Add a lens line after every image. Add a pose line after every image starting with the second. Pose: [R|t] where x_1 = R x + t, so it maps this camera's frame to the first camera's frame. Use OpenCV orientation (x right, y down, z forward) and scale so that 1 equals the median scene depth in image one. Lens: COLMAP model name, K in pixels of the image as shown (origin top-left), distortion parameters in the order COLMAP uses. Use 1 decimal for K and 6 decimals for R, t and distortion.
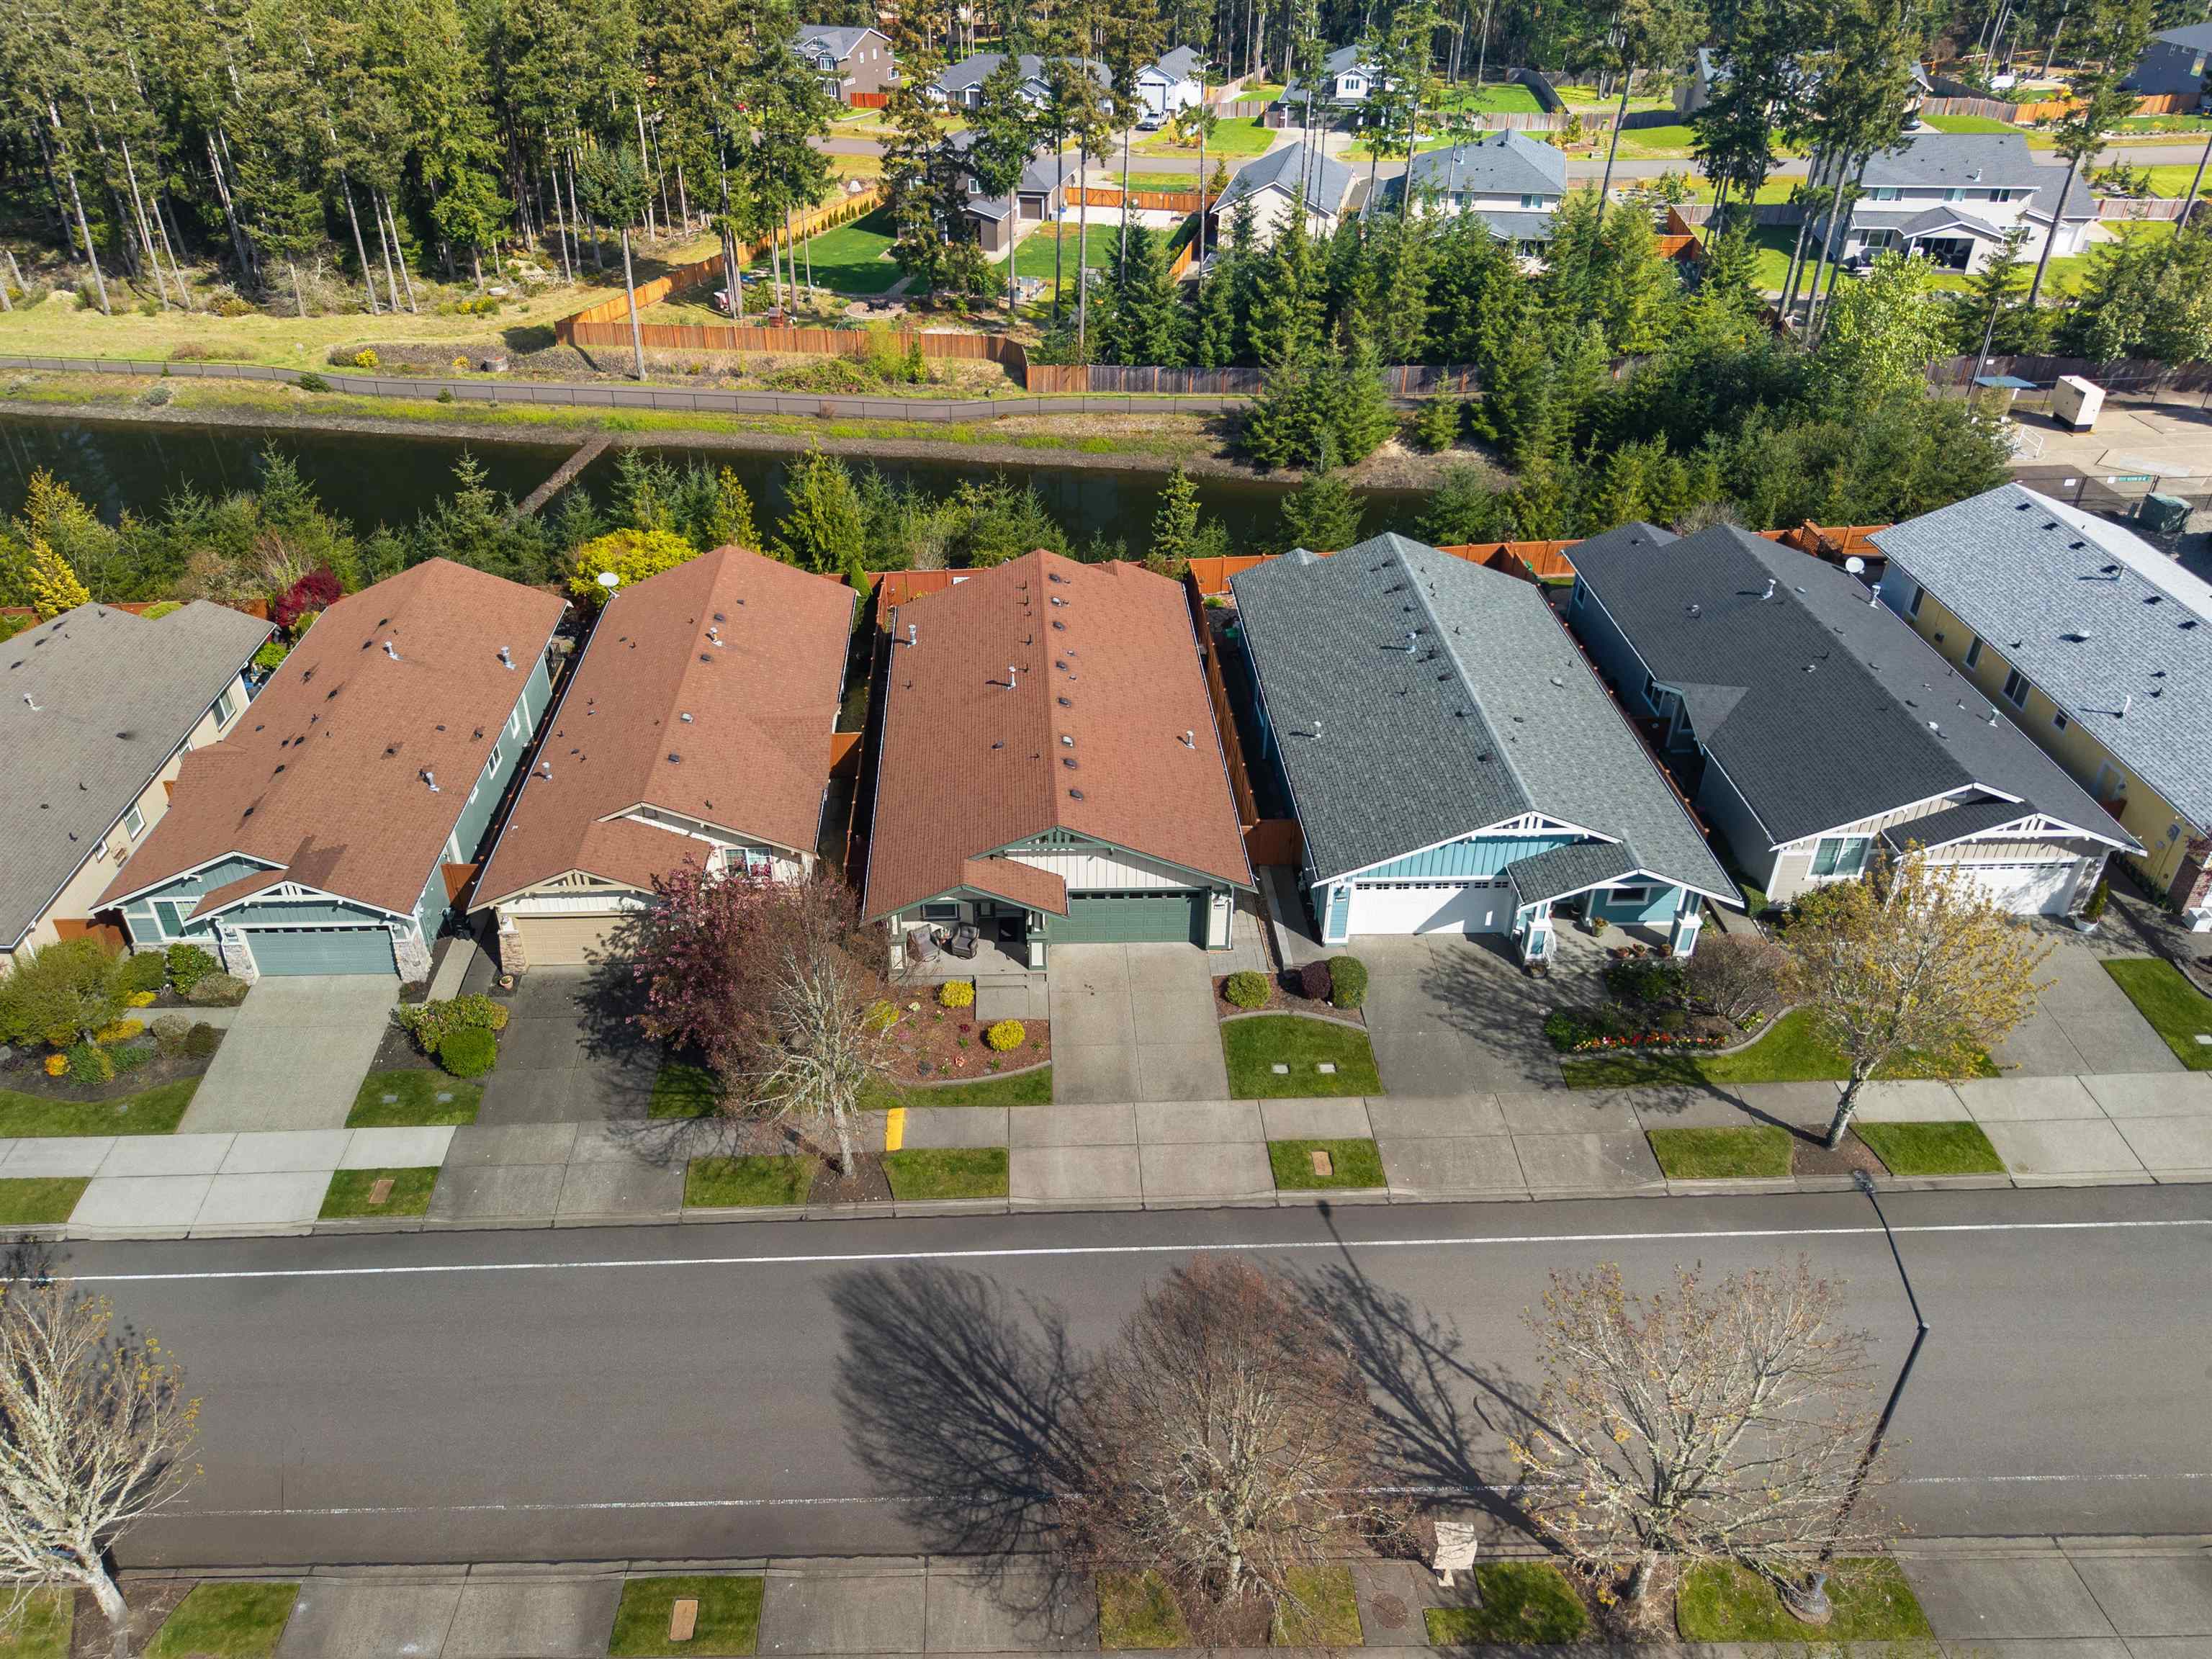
lens RADIAL K [[1528.0, 0, 1114.3], [0, 1528.0, 823.9], [0, 0, 1]] dist [-0.005161, 0.000197]
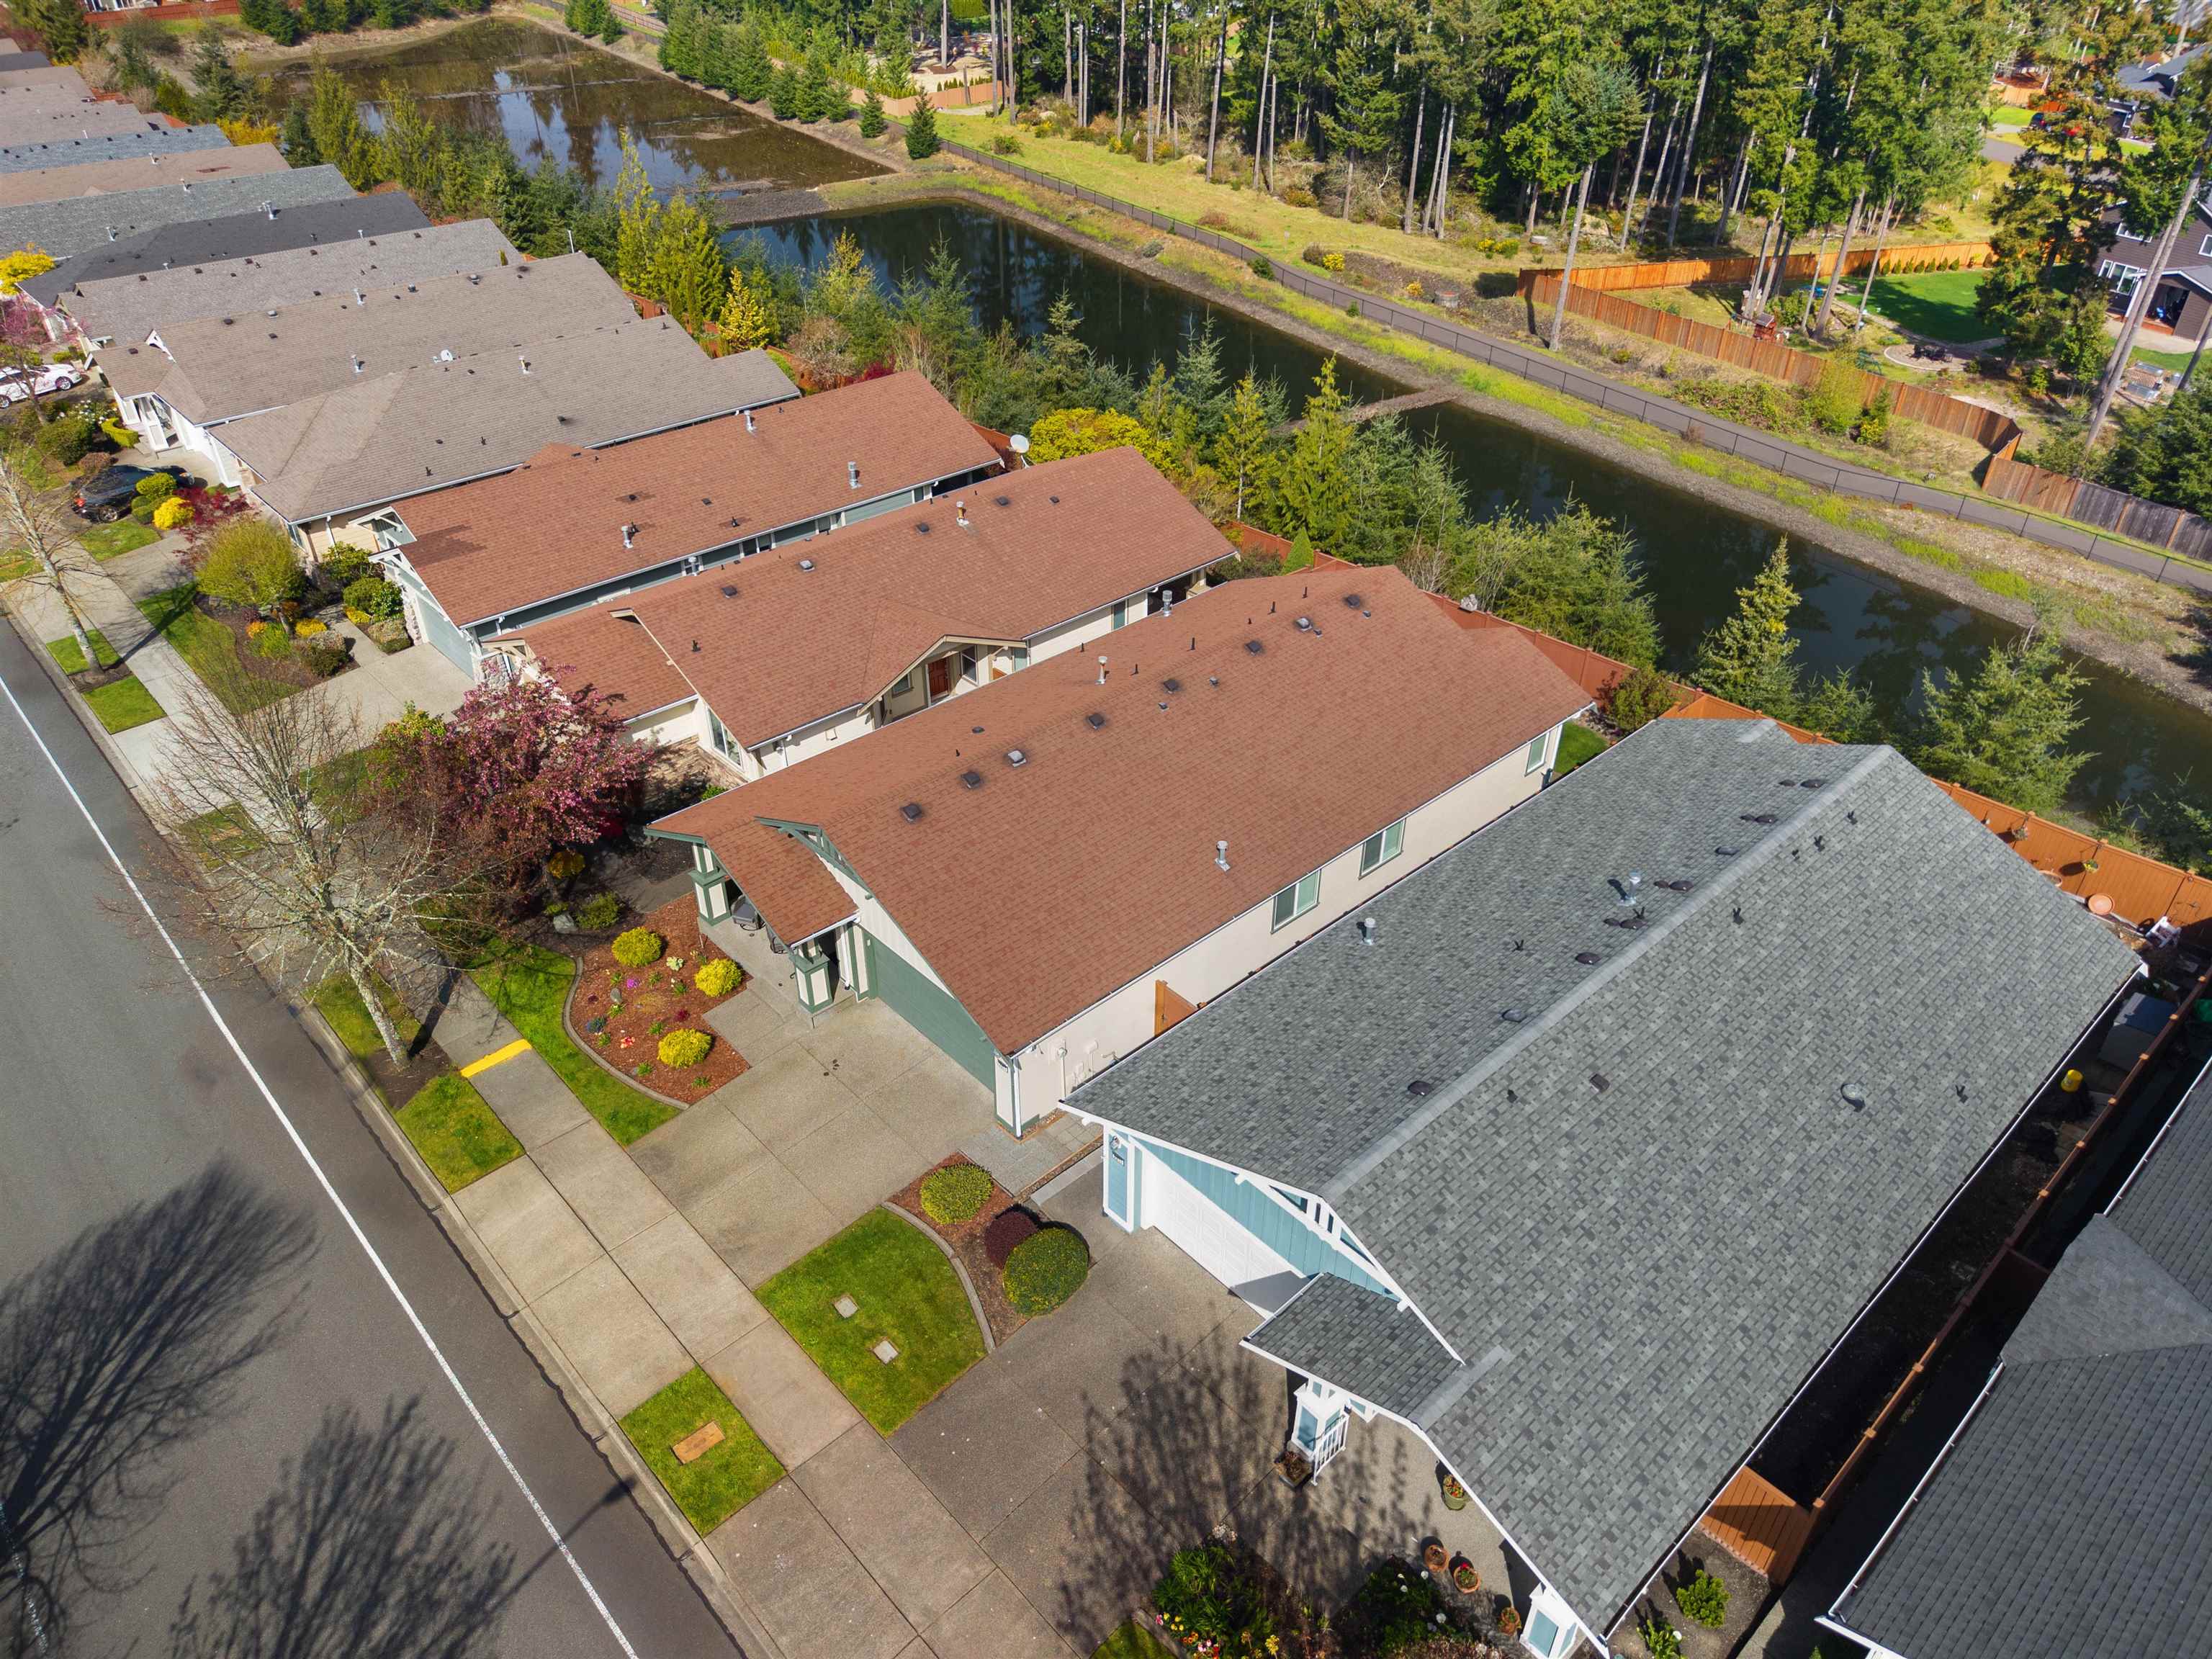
lens RADIAL K [[1528.0, 0, 1091.8], [0, 1528.0, 915.9], [0, 0, 1]] dist [-0.005161, 0.000197]
pose [[0.640184, 0.465733, -0.610948, 0.222373], [-0.447495, 0.872497, 0.196205, -0.070593], [0.624430, 0.147789, 0.766972, 0.246162]]
